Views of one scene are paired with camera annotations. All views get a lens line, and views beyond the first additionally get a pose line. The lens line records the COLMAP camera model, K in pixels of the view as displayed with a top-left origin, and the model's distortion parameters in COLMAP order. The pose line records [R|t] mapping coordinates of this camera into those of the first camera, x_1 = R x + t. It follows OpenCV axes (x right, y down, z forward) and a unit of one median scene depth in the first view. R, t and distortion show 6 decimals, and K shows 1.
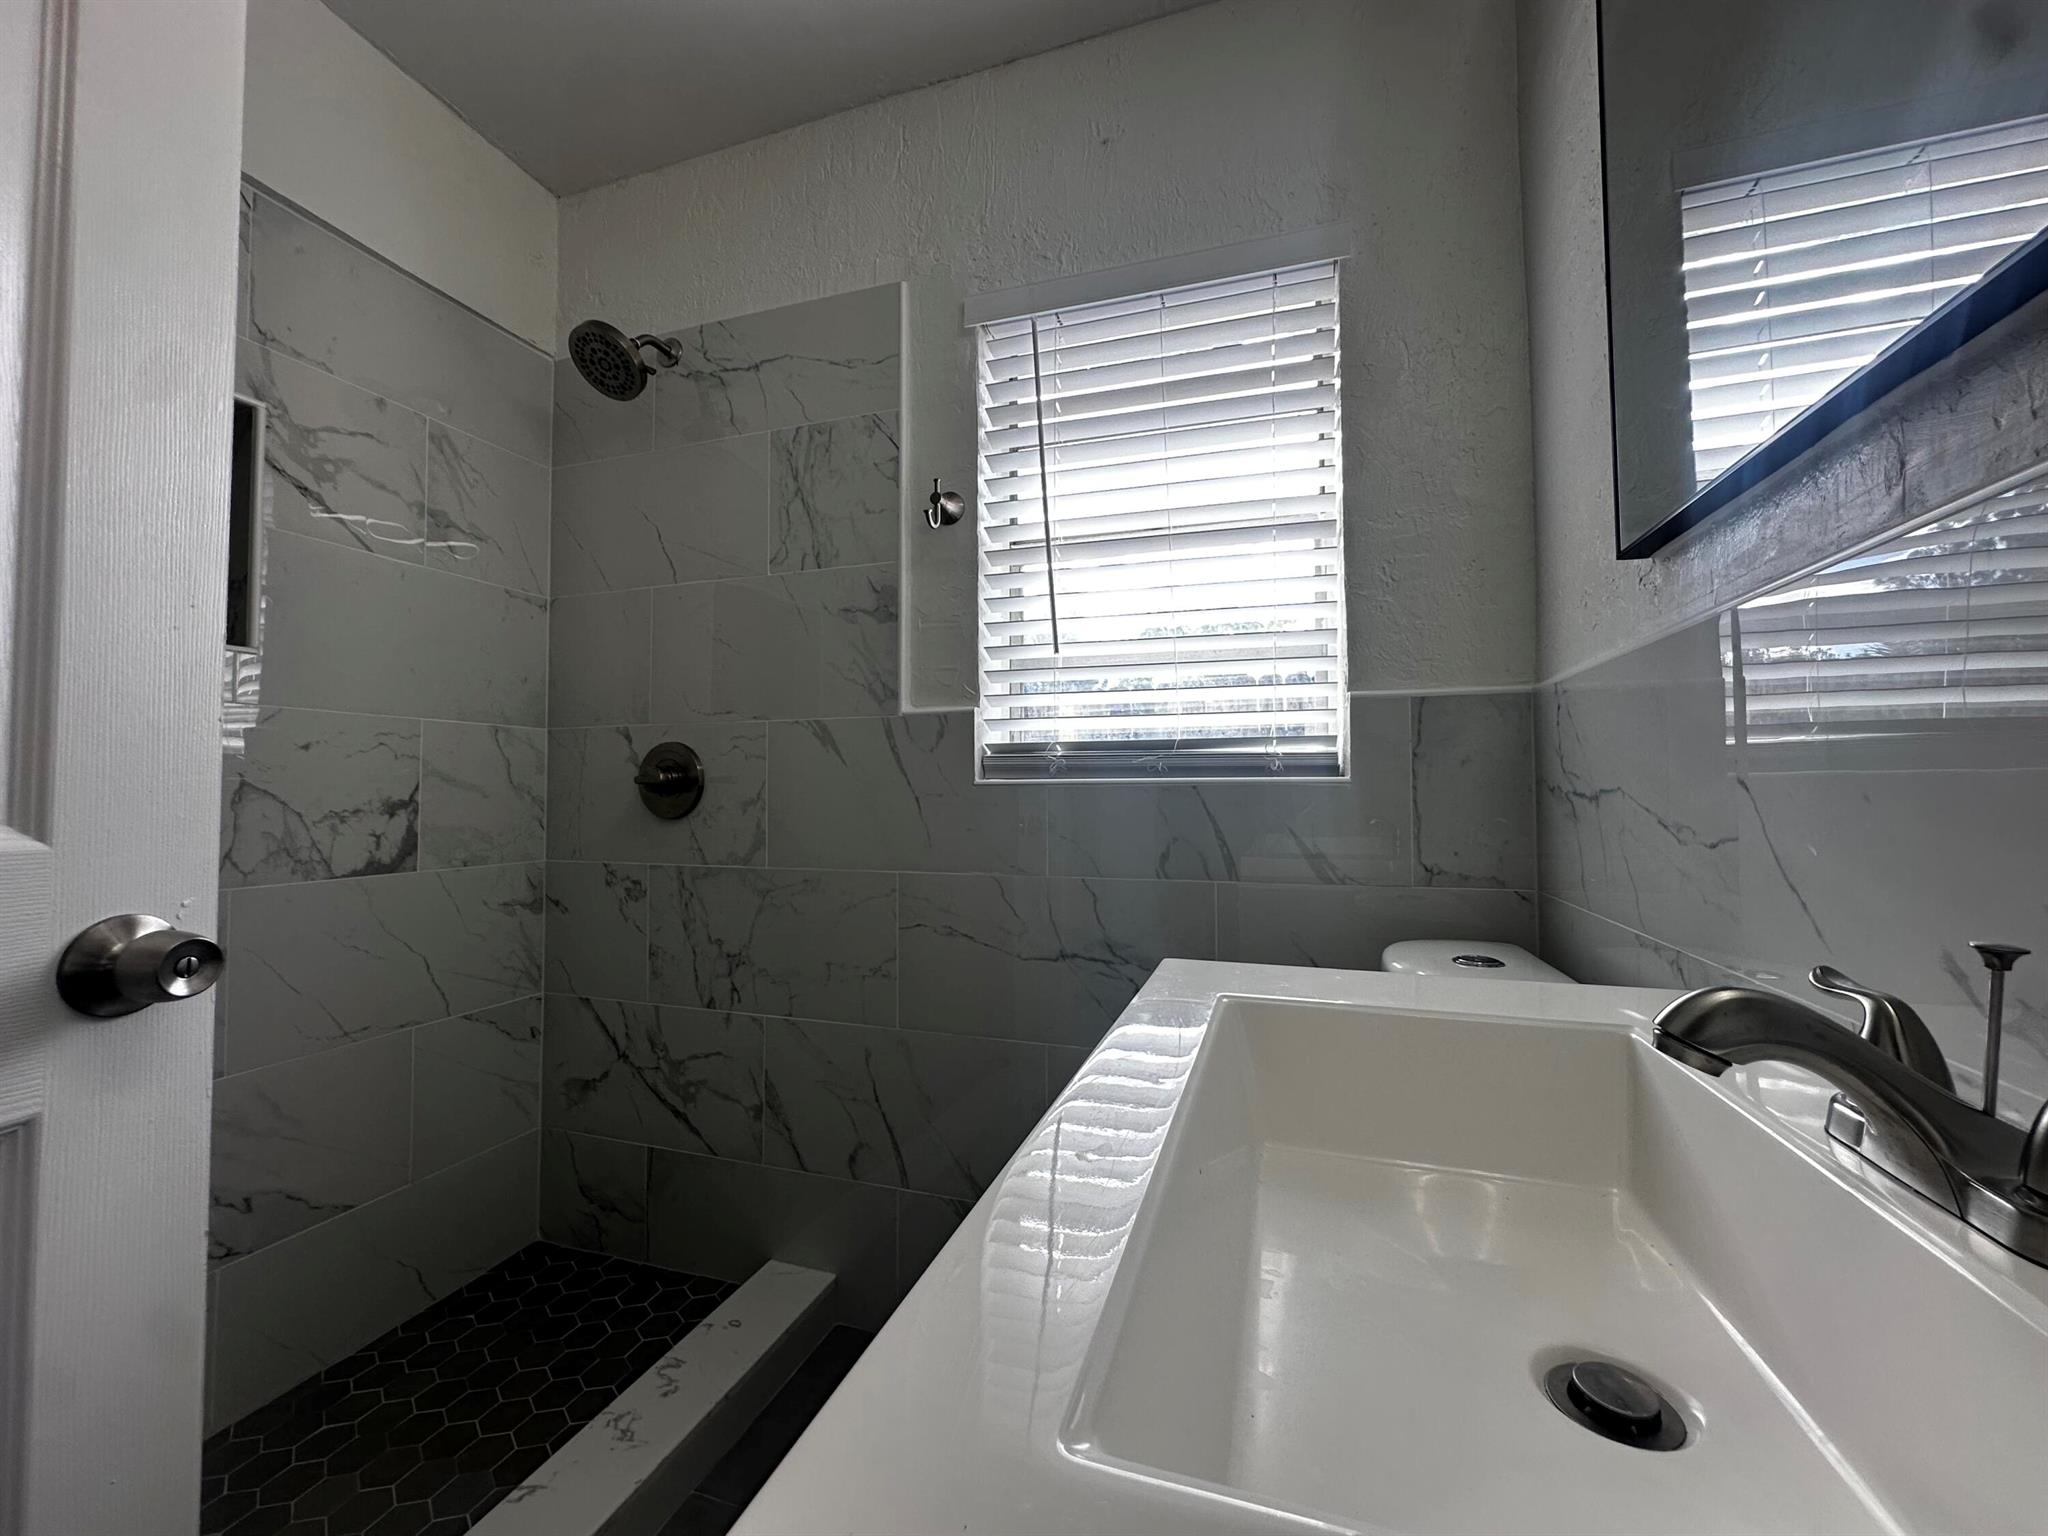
lens RADIAL K [[818.5, 0, 1020.5], [0, 818.5, 765.7], [0, 0, 1]] dist [-0.004279, 0.000755]
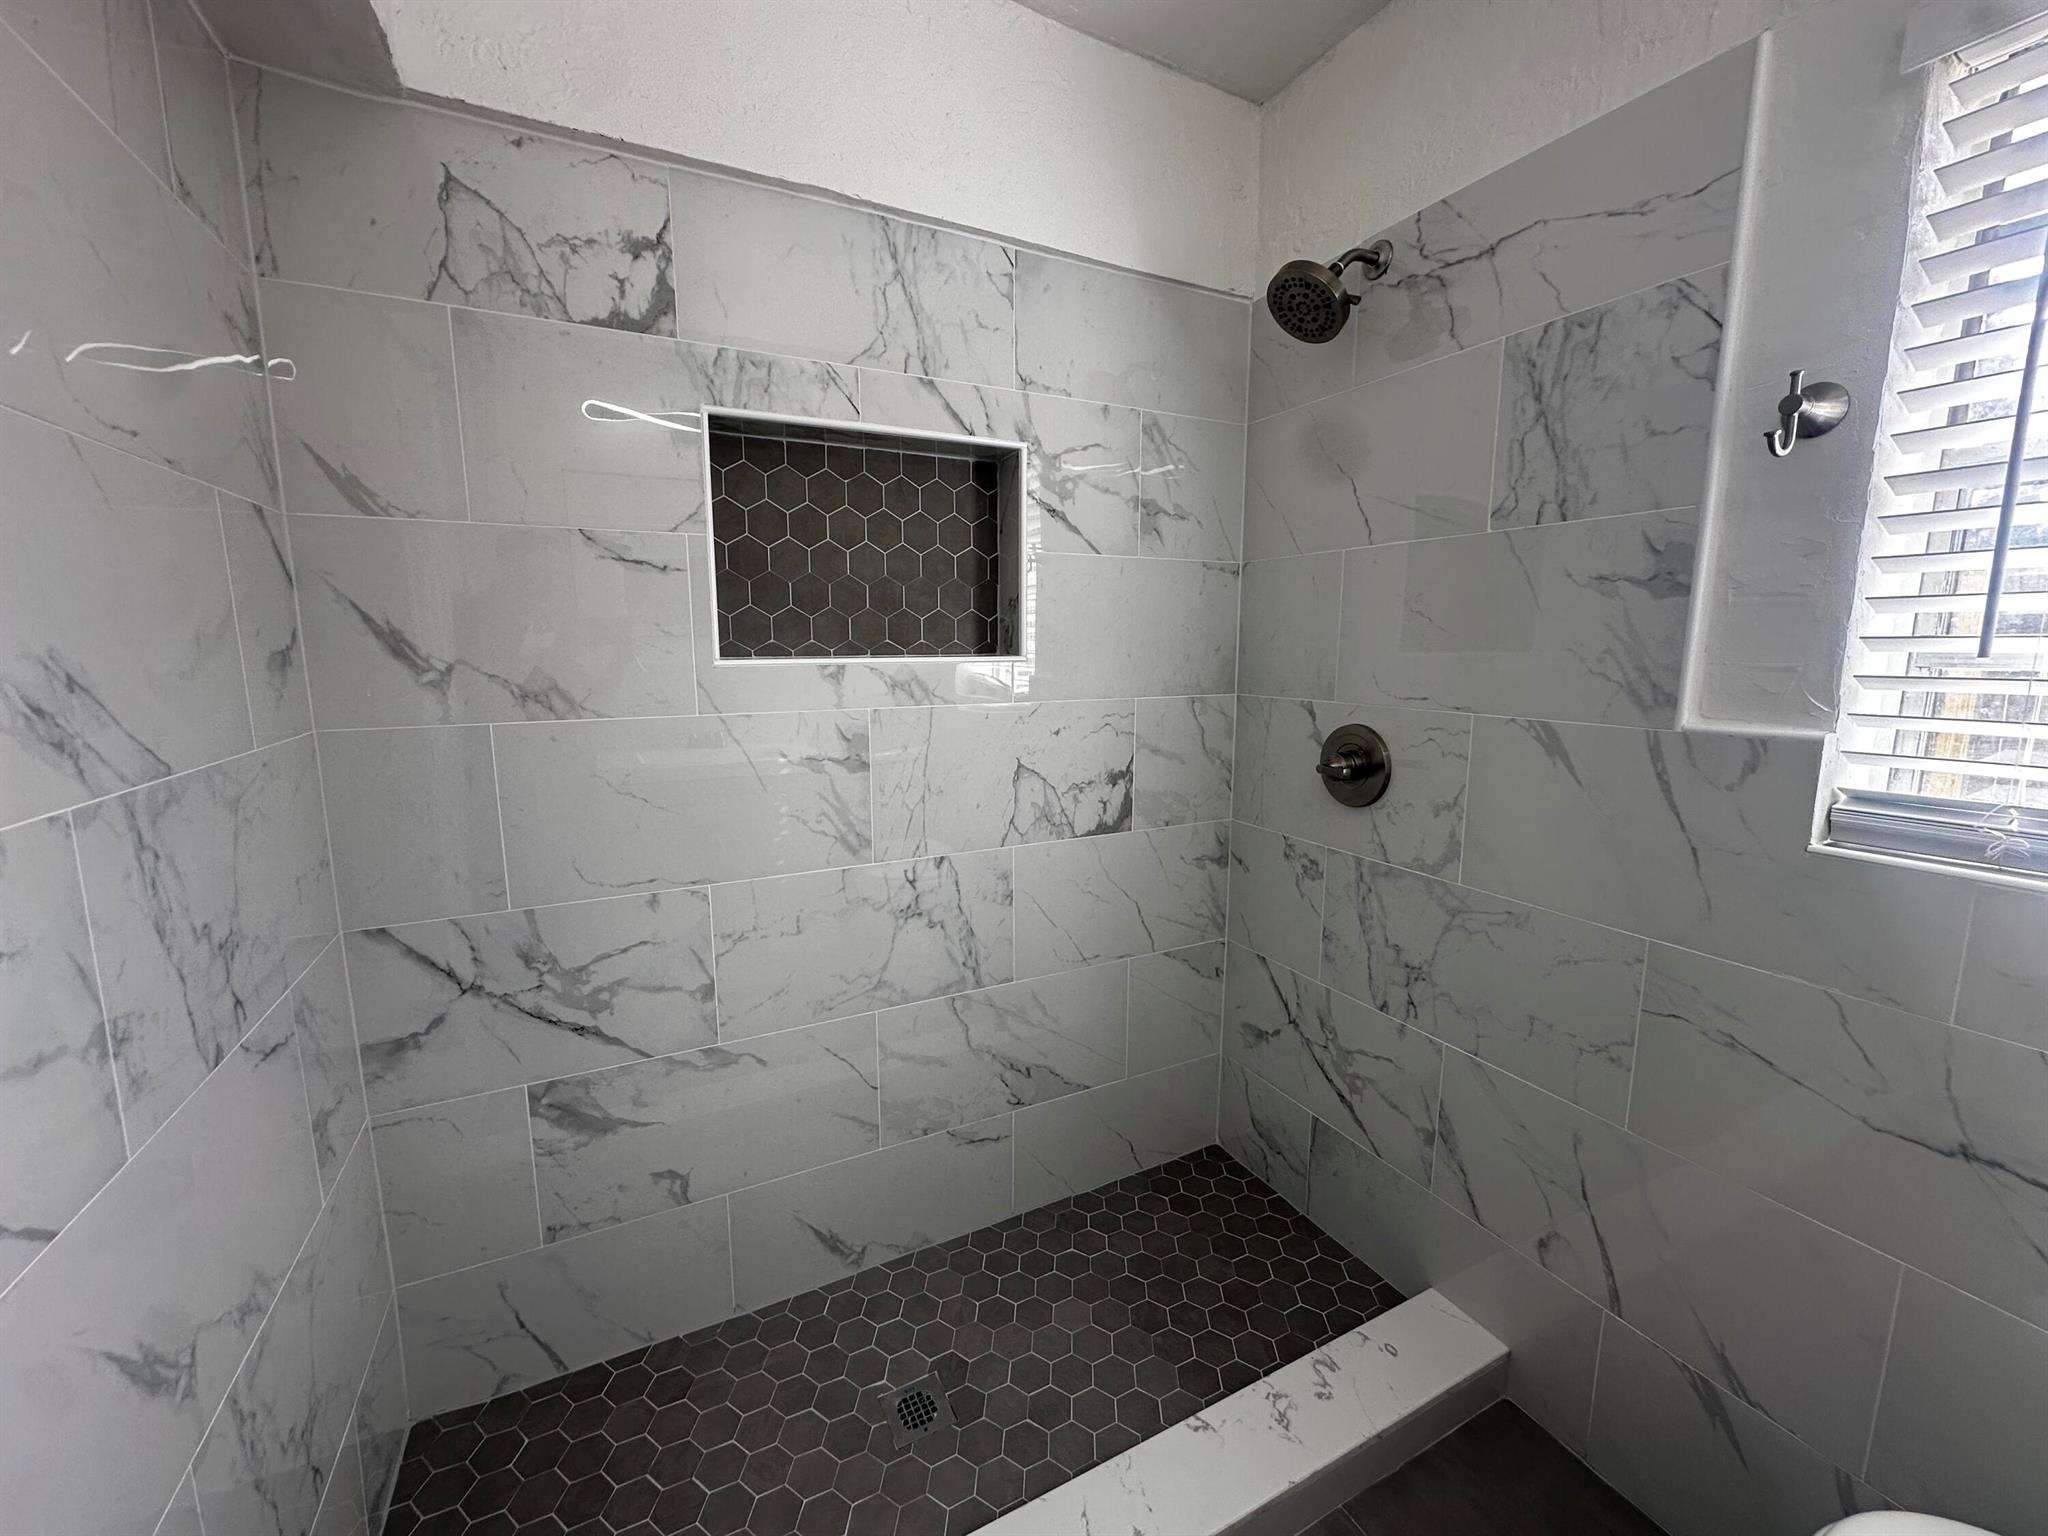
lens RADIAL K [[818.5, 0, 1023.3], [0, 818.5, 765.7], [0, 0, 1]] dist [-0.004279, 0.000755]
pose [[0.713357, 0.109119, -0.692253, -0.056005], [0.020270, 0.984177, 0.176023, -0.163078], [0.700507, -0.139600, 0.699858, 0.092864]]
